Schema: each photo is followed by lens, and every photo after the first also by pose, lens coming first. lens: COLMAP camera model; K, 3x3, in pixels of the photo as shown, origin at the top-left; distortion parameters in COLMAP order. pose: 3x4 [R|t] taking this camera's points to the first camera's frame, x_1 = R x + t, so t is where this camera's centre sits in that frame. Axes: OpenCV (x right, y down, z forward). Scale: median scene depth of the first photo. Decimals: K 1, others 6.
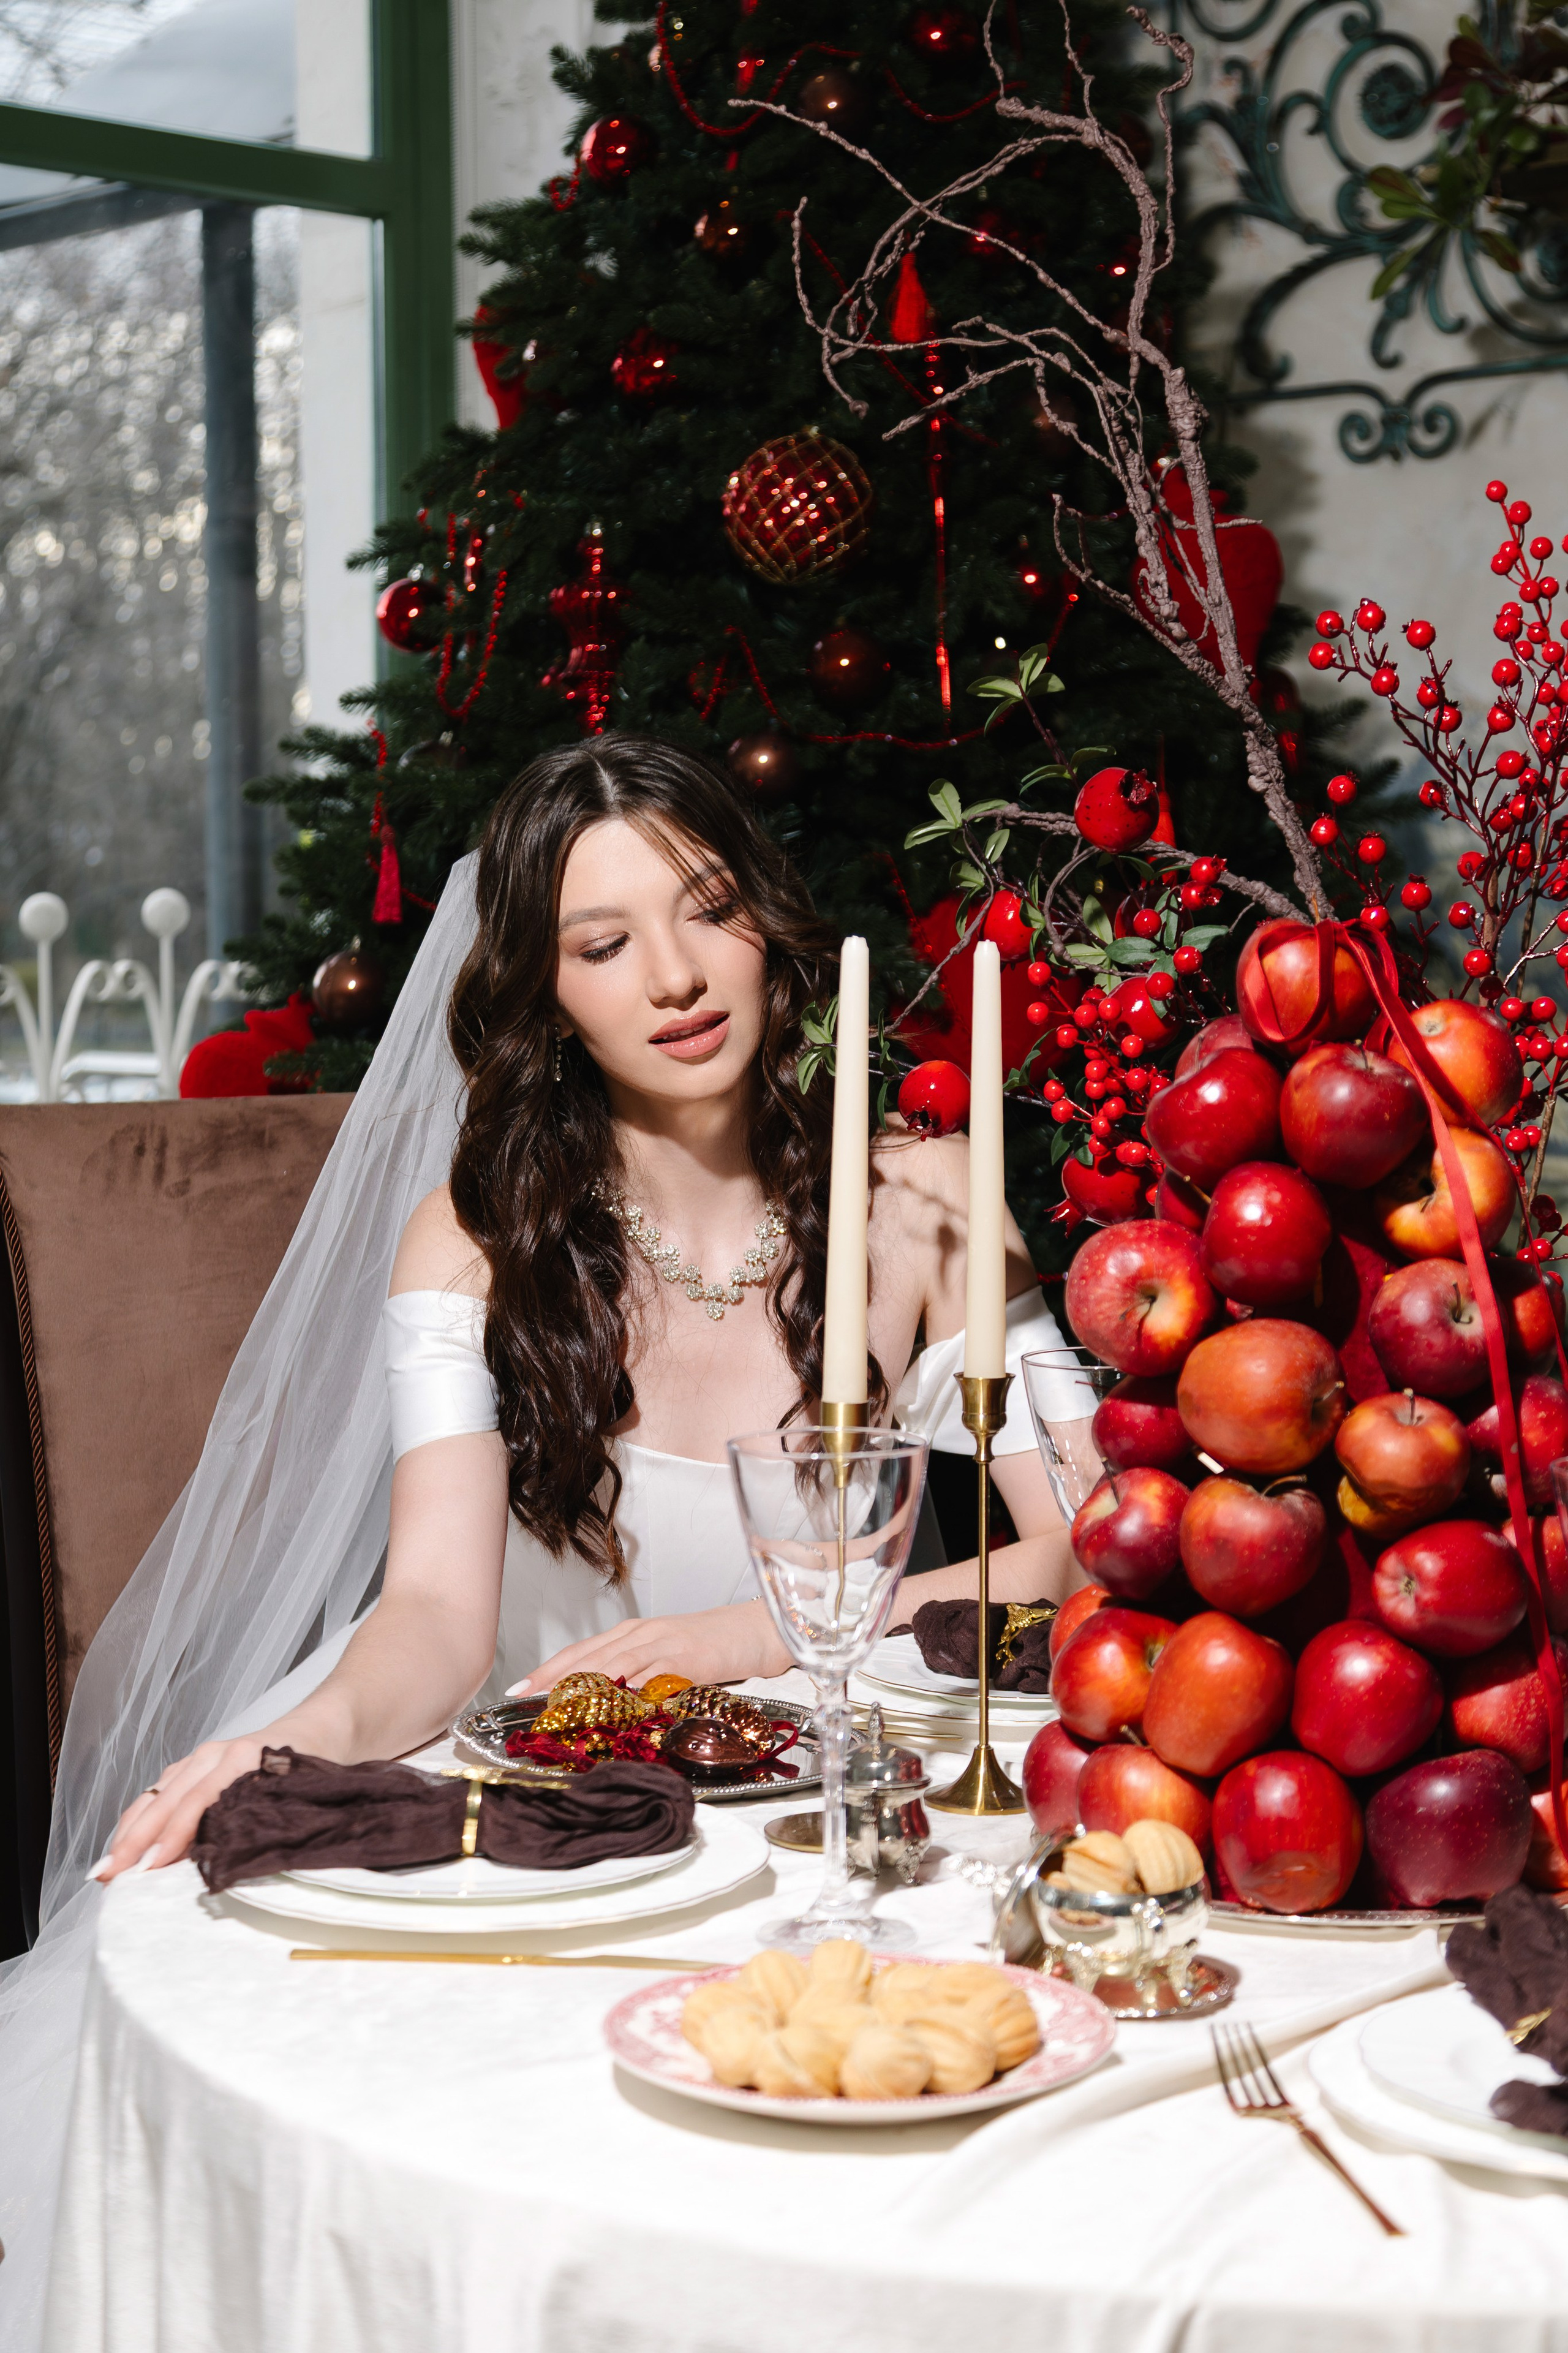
lens RADIAL K [[4065.3, 0, 766.8], [0, 4065.3, 1167.2], [0, 0, 1]] dist [-0.015724, 0.000000]
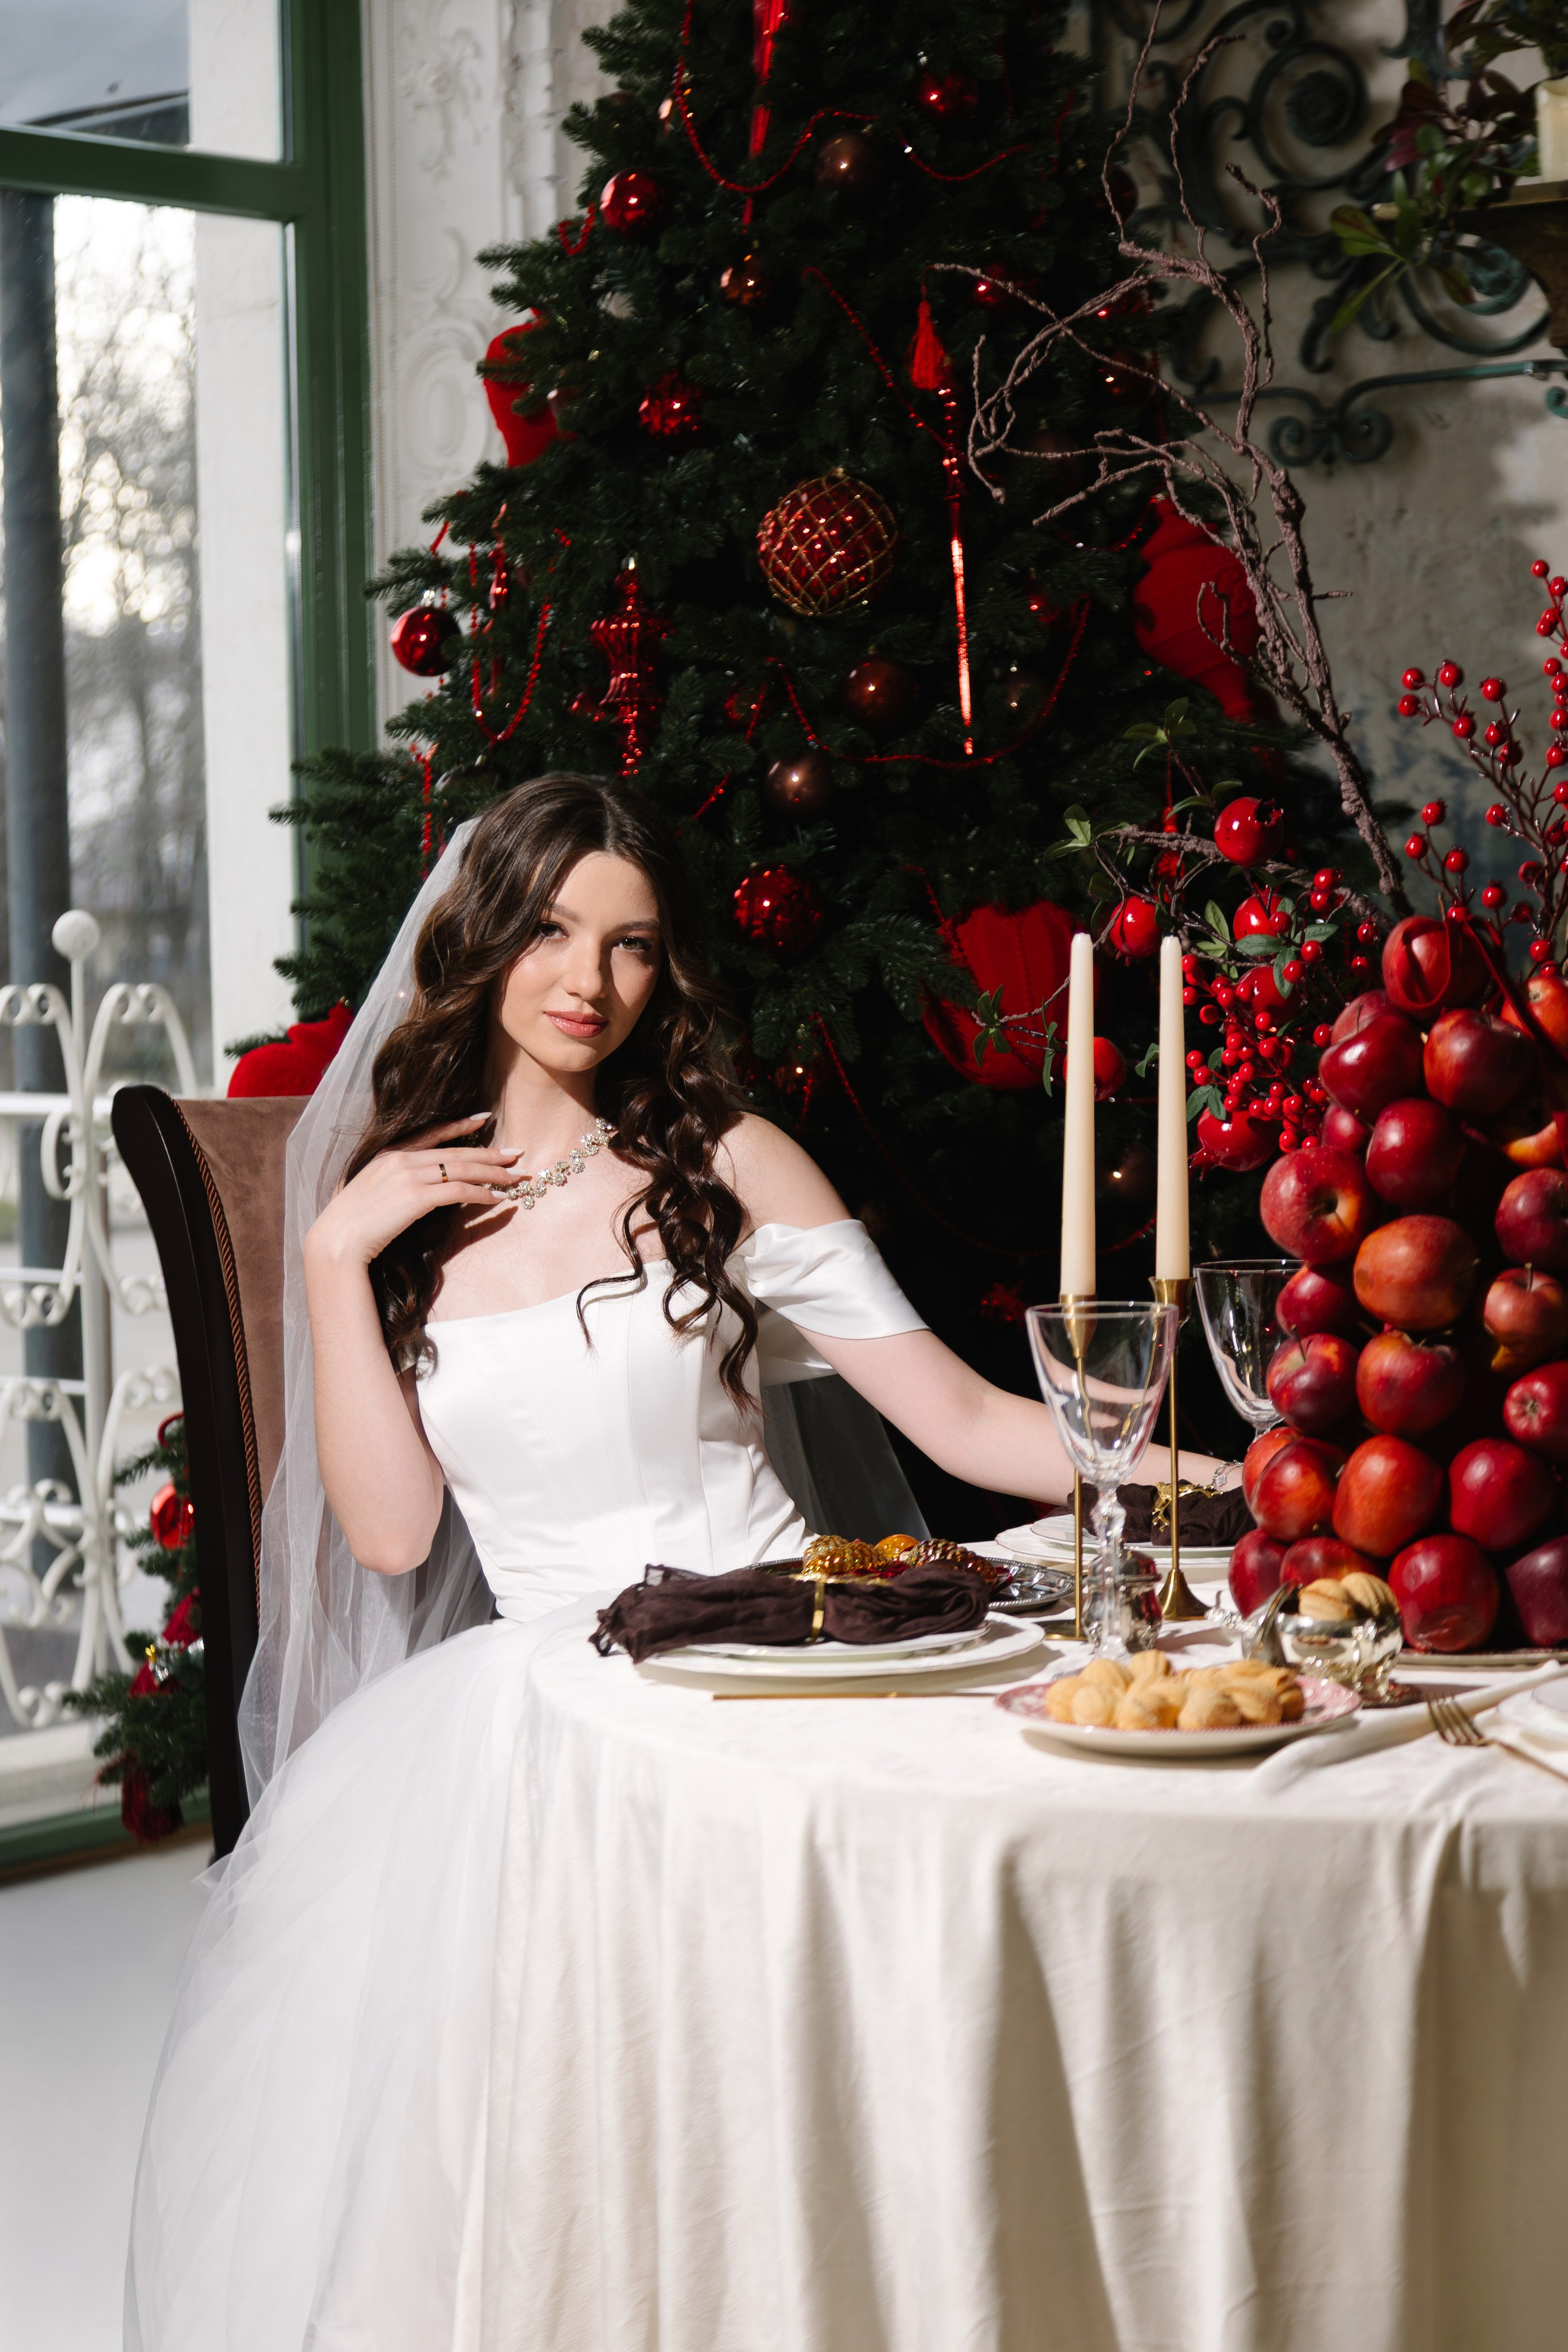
lens RADIAL K [[4923.6, 0, 788.8], [0, 4923.6, 1175.7], [0, 0, 1]] dist [-0.038836, 0.000000]
pose [[0.997592, -0.014515, 0.067813, -0.080421], [0.015444, 0.999794, -0.013201, 0.017857], [-0.067607, 0.014216, 0.997611, -0.248935]]
